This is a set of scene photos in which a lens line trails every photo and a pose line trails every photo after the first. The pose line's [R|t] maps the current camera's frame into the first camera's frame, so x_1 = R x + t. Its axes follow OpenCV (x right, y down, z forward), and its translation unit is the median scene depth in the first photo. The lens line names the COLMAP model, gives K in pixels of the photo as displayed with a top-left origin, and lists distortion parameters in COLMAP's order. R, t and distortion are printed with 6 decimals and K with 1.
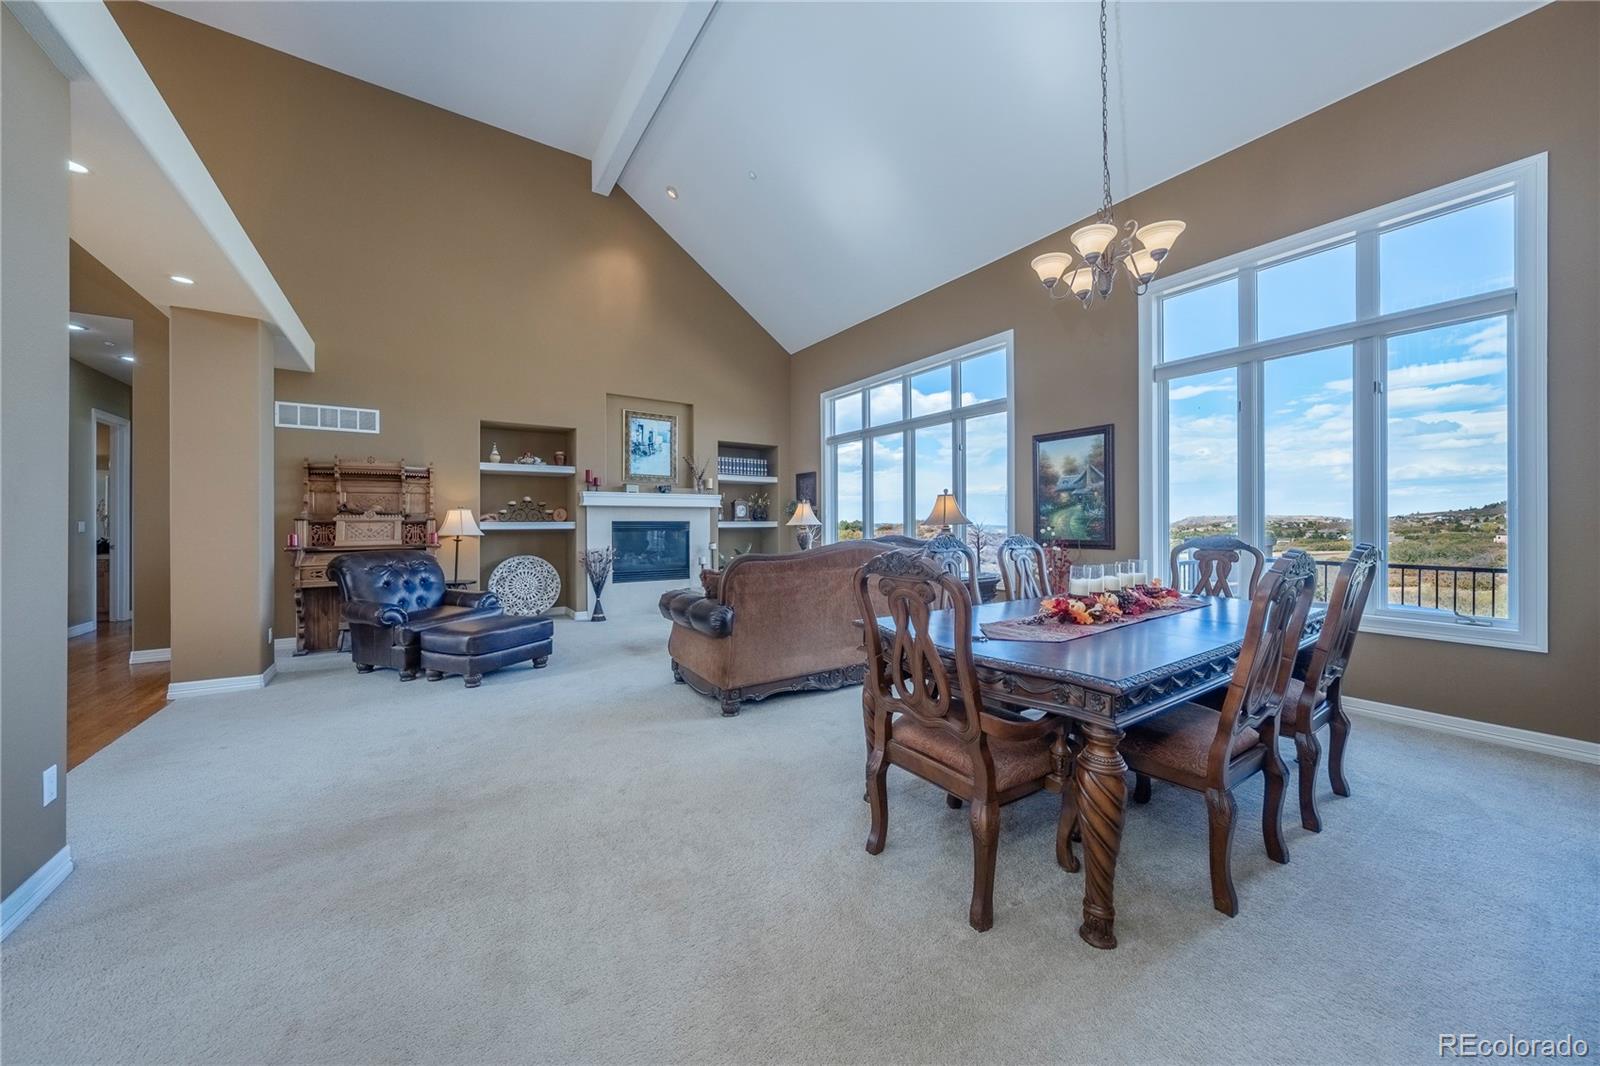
lens RADIAL K [[541.7, 0, 804.3], [0, 541.7, 523.1], [0, 0, 1]] dist [-0.002595, 0.000254]
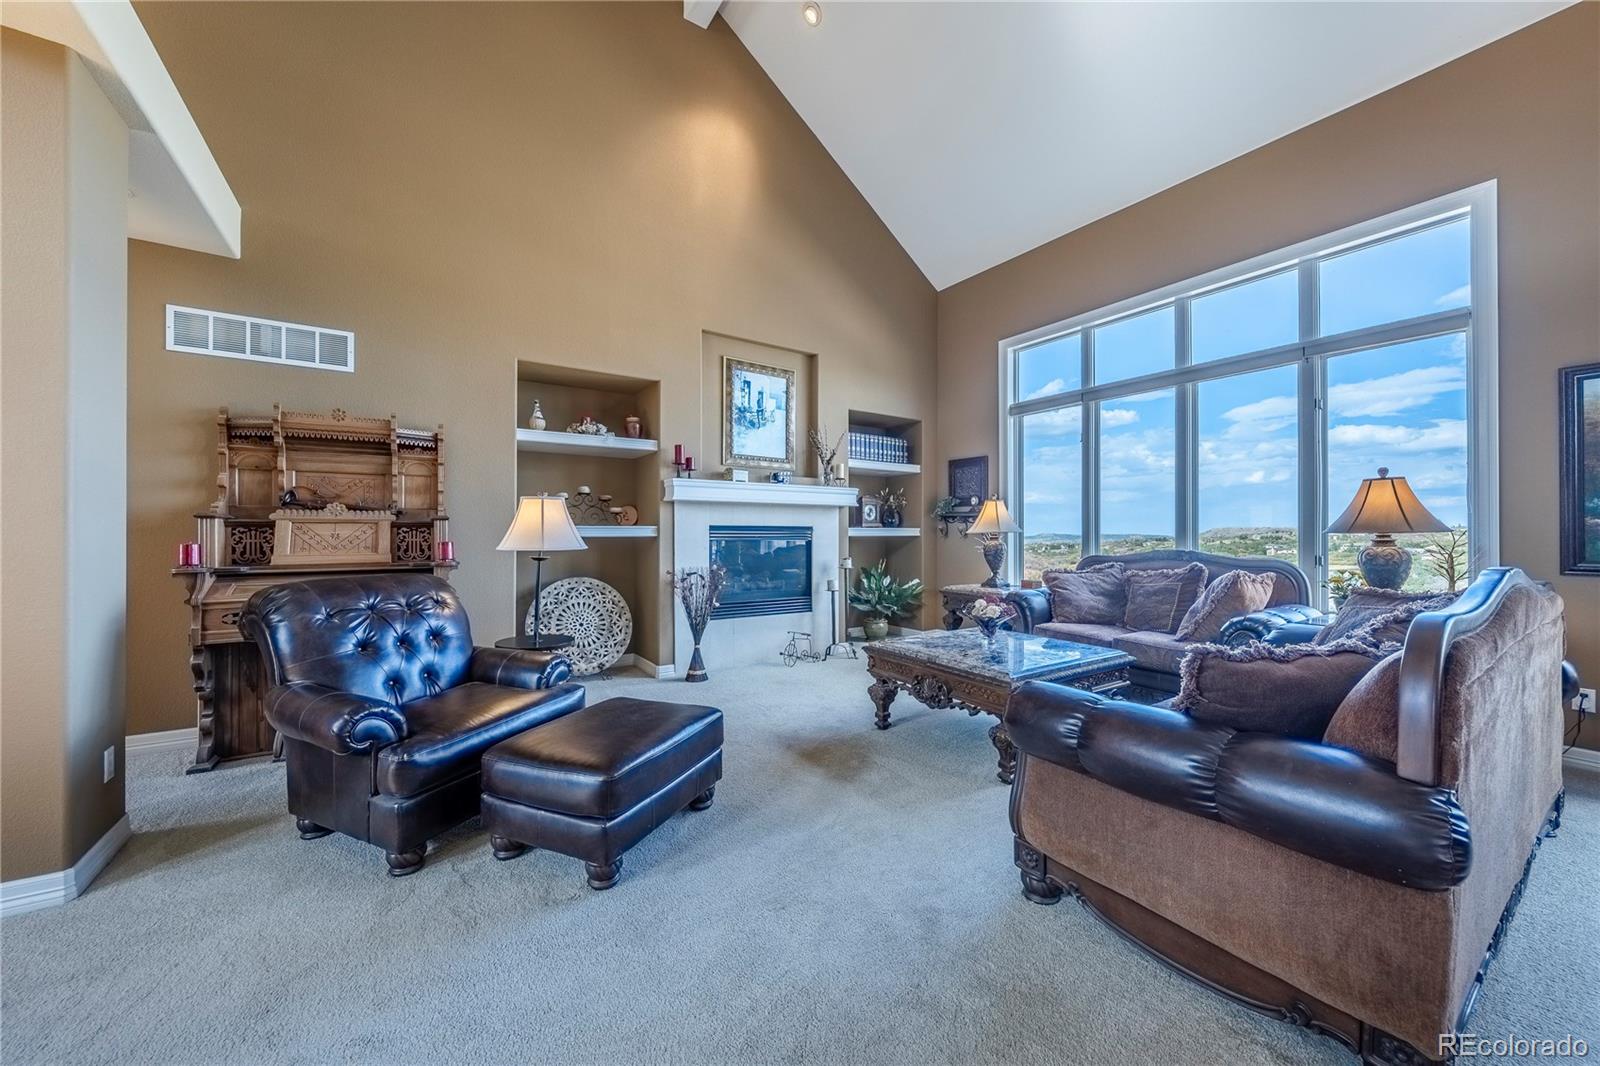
lens RADIAL K [[572.0, 0, 805.6], [0, 572.0, 533.0], [0, 0, 1]] dist [-0.004550, 0.000523]
pose [[0.999963, 0.005661, -0.006474, -0.247988], [-0.005656, 0.999984, 0.000900, 0.004750], [0.006479, -0.000863, 0.999979, 0.328026]]
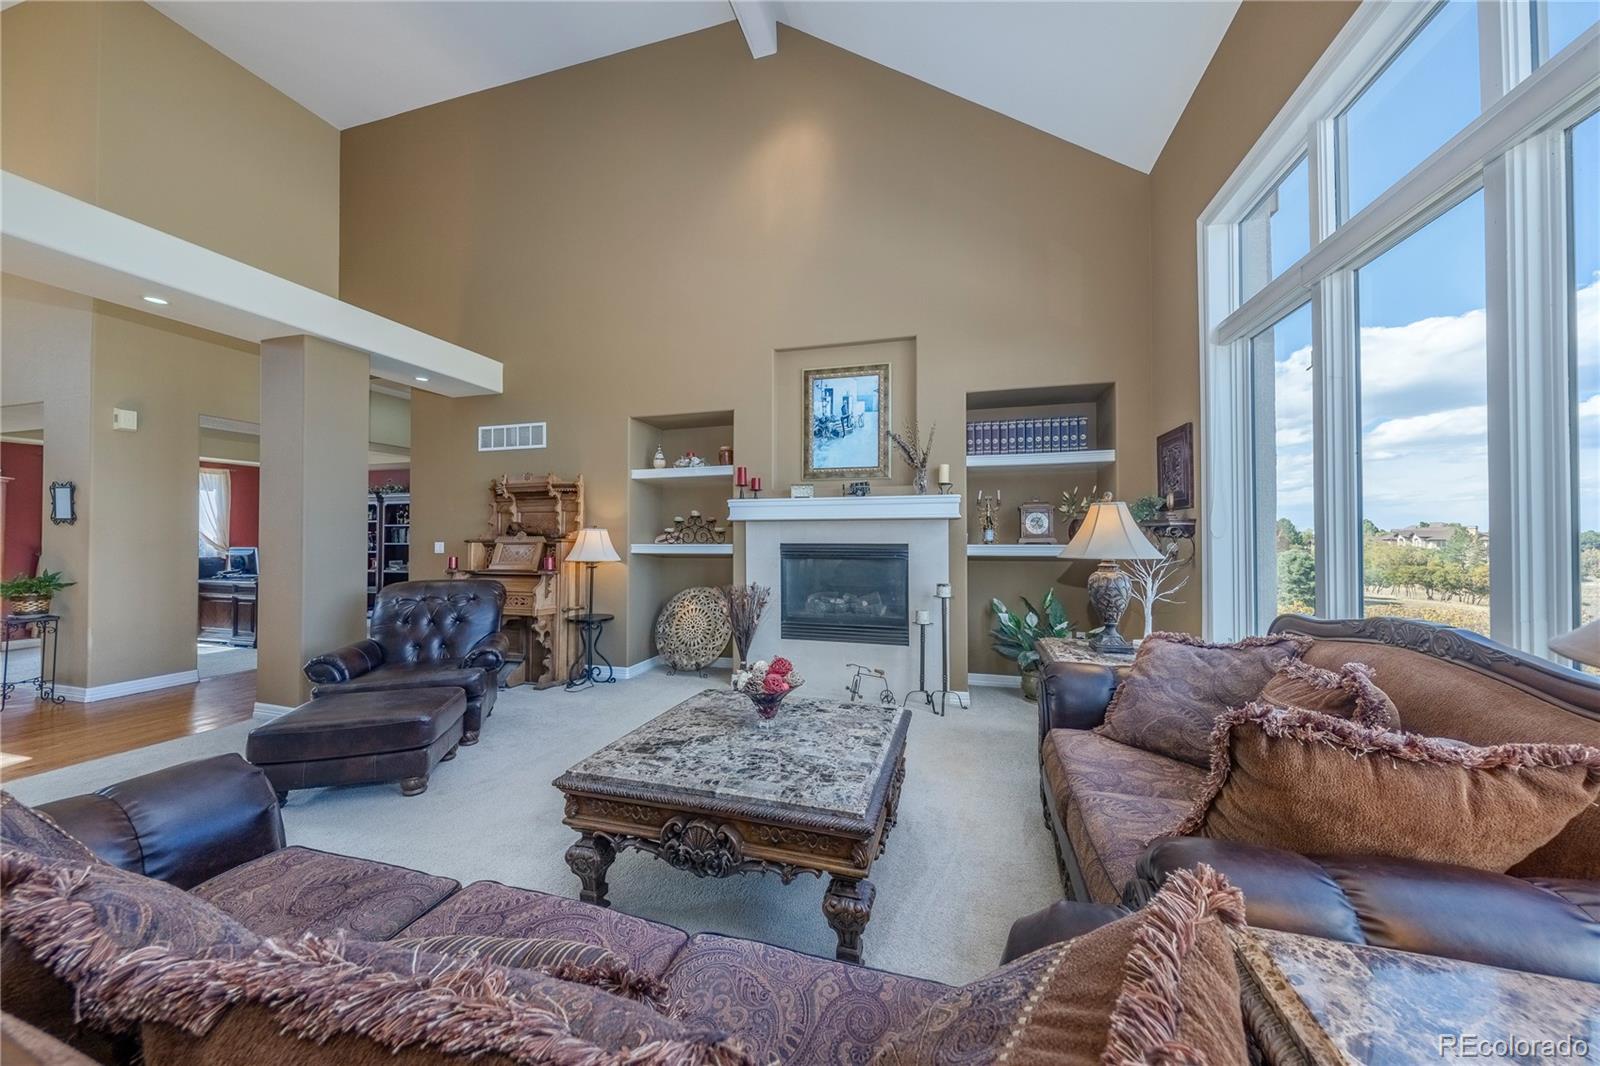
lens RADIAL K [[541.7, 0, 812.4], [0, 541.7, 534.9], [0, 0, 1]] dist [-0.002595, 0.000254]
pose [[0.641601, -0.002615, -0.767034, 0.180418], [-0.002823, 0.999979, -0.005770, -0.010604], [0.767034, 0.005867, 0.641580, 0.646620]]
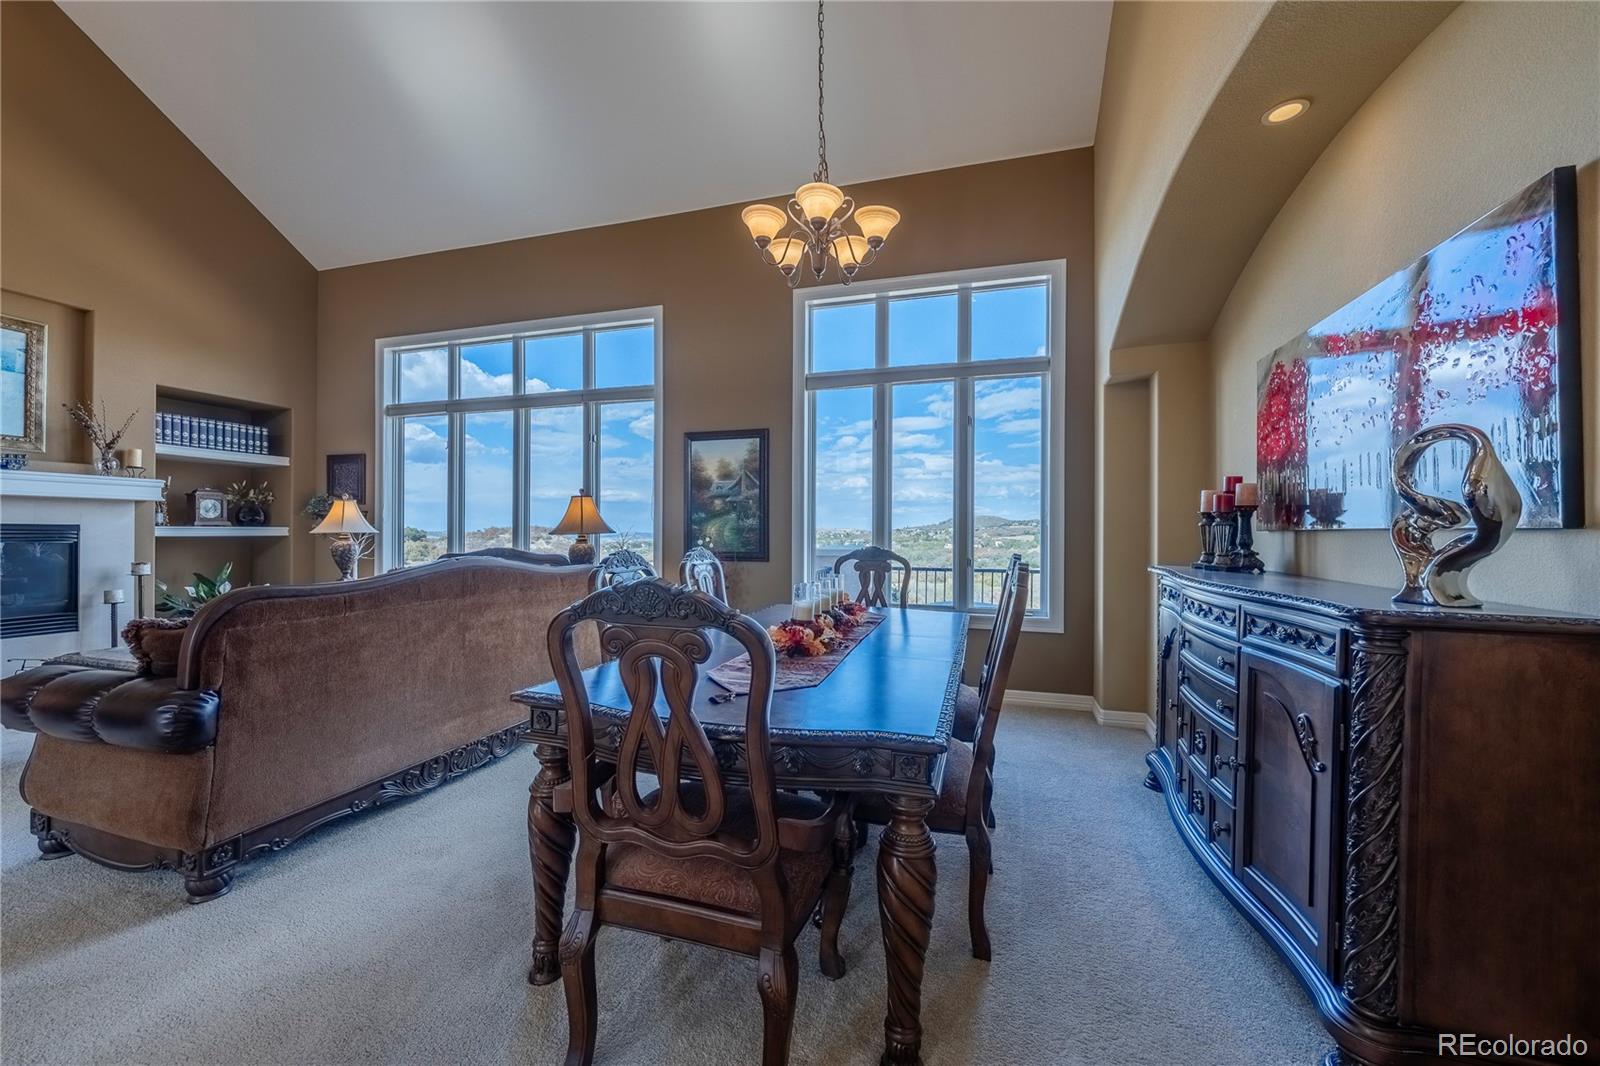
lens RADIAL K [[603.4, 0, 800.3], [0, 603.4, 532.2], [0, 0, 1]] dist [-0.002426, -0.000424]
pose [[0.781352, 0.008079, 0.624038, -0.027317], [-0.008047, 0.999964, -0.002871, 0.000140], [-0.624038, -0.002779, 0.781389, 0.095174]]
